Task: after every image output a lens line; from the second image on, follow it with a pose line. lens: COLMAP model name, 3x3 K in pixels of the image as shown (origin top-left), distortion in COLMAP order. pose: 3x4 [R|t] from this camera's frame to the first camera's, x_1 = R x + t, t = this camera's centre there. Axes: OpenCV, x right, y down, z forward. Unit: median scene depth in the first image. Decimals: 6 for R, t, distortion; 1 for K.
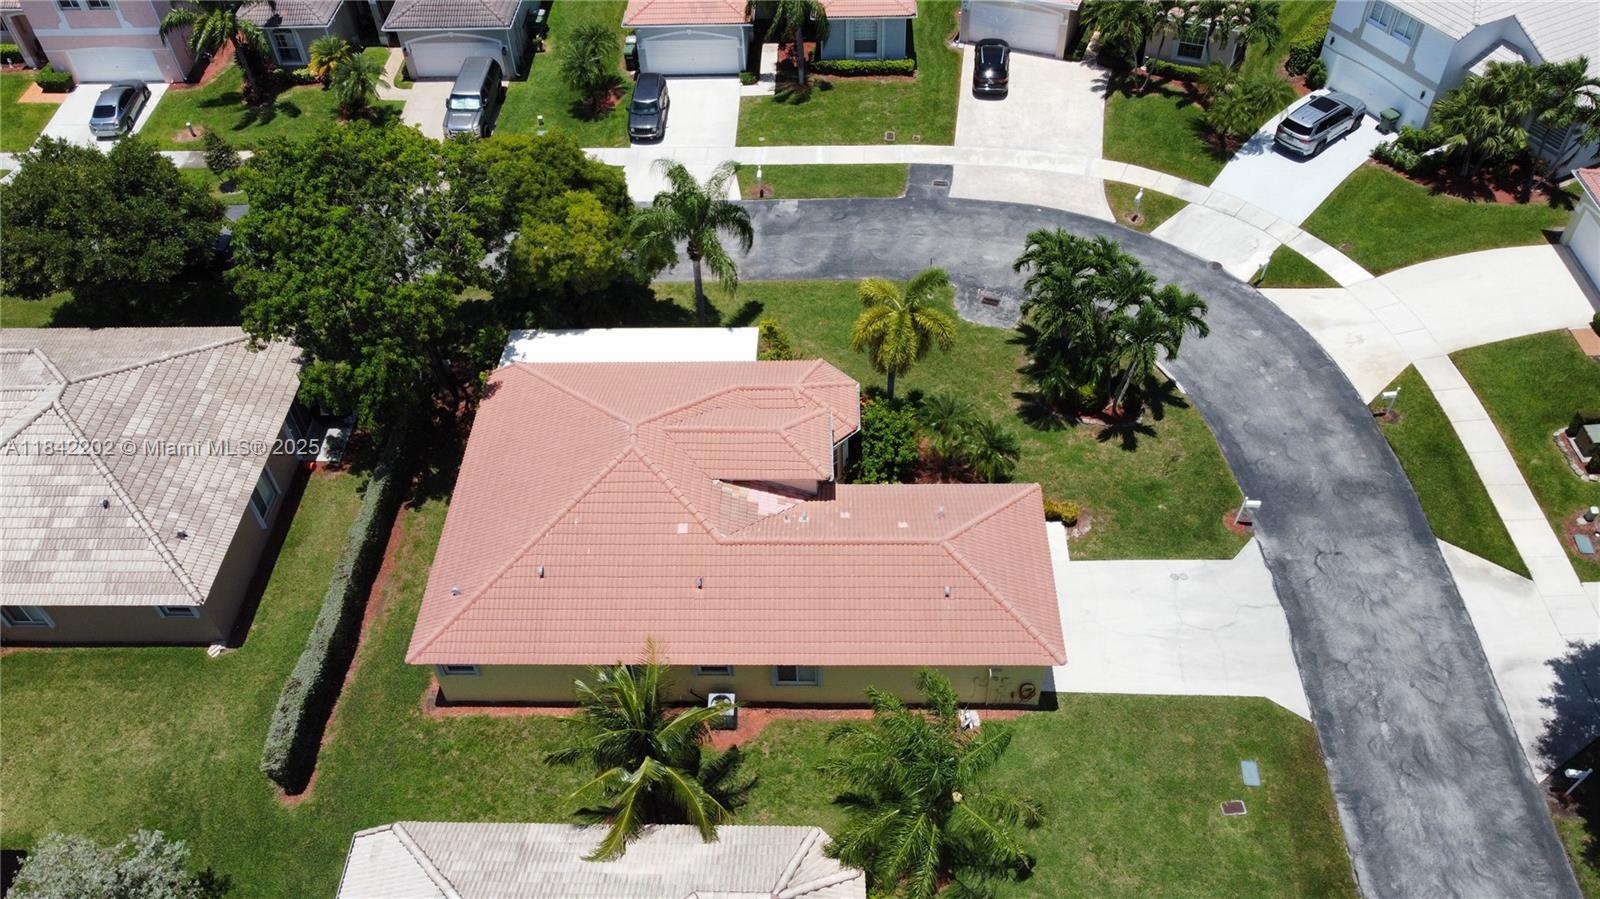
lens RADIAL K [[1209.3, 0, 799.4], [0, 1209.3, 446.0], [0, 0, 1]] dist [0.002397, -0.010598]
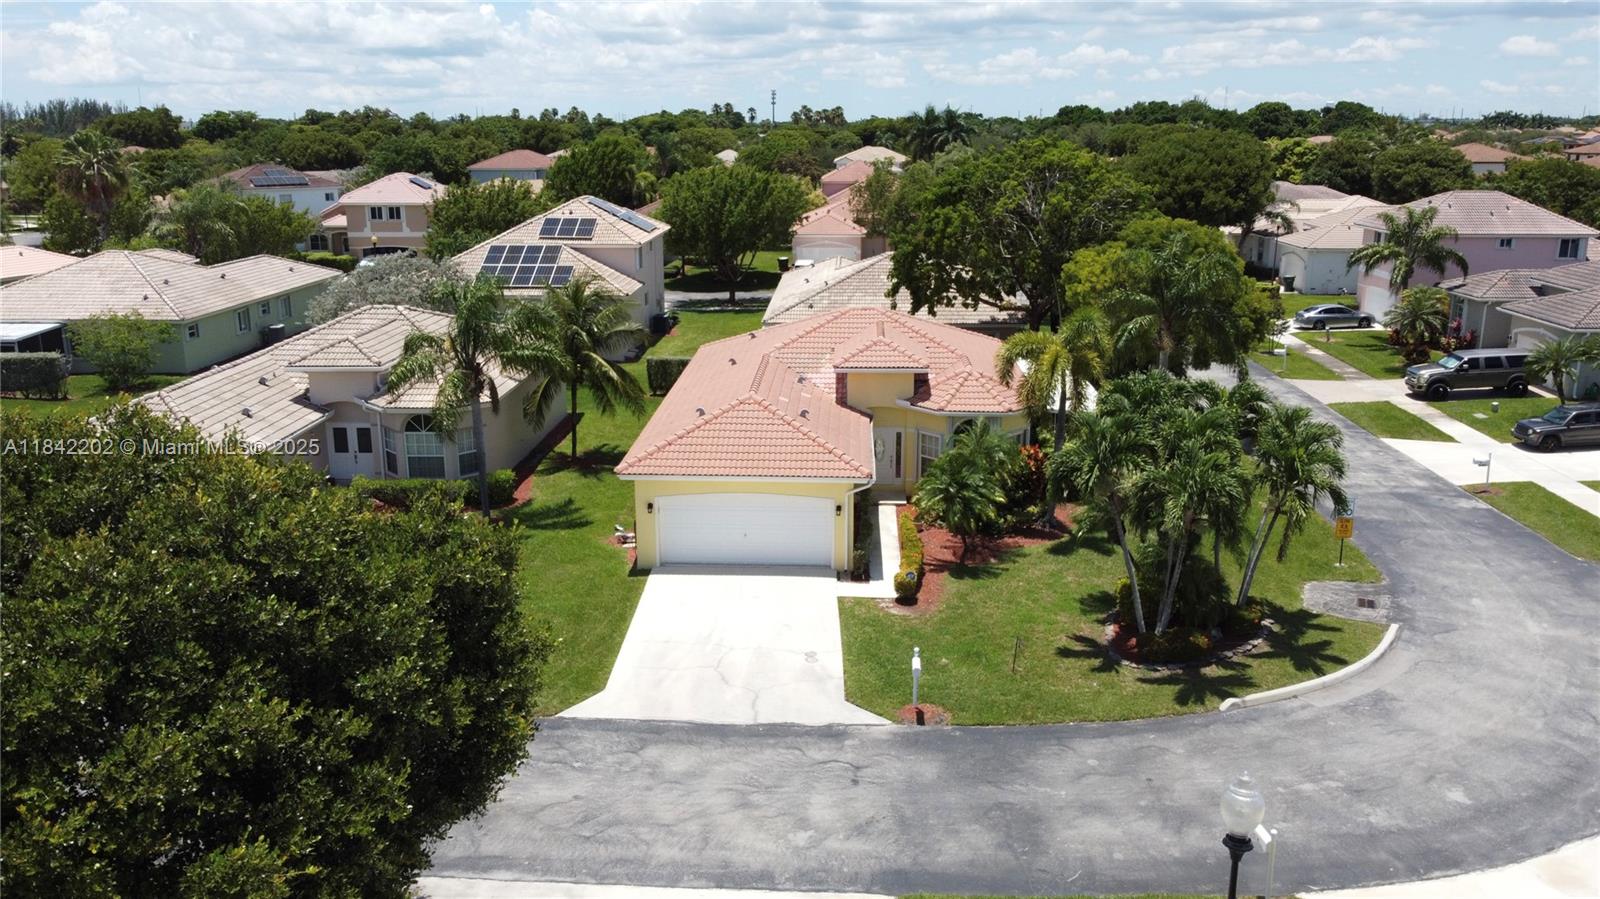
lens RADIAL K [[1235.8, 0, 800.0], [0, 1235.8, 449.5], [0, 0, 1]] dist [0.000435, -0.001851]
pose [[-0.017387, 0.288663, -0.957273, 0.934756], [-0.722920, 0.657771, 0.211479, -0.115042], [0.690713, 0.695709, 0.197243, 0.742553]]
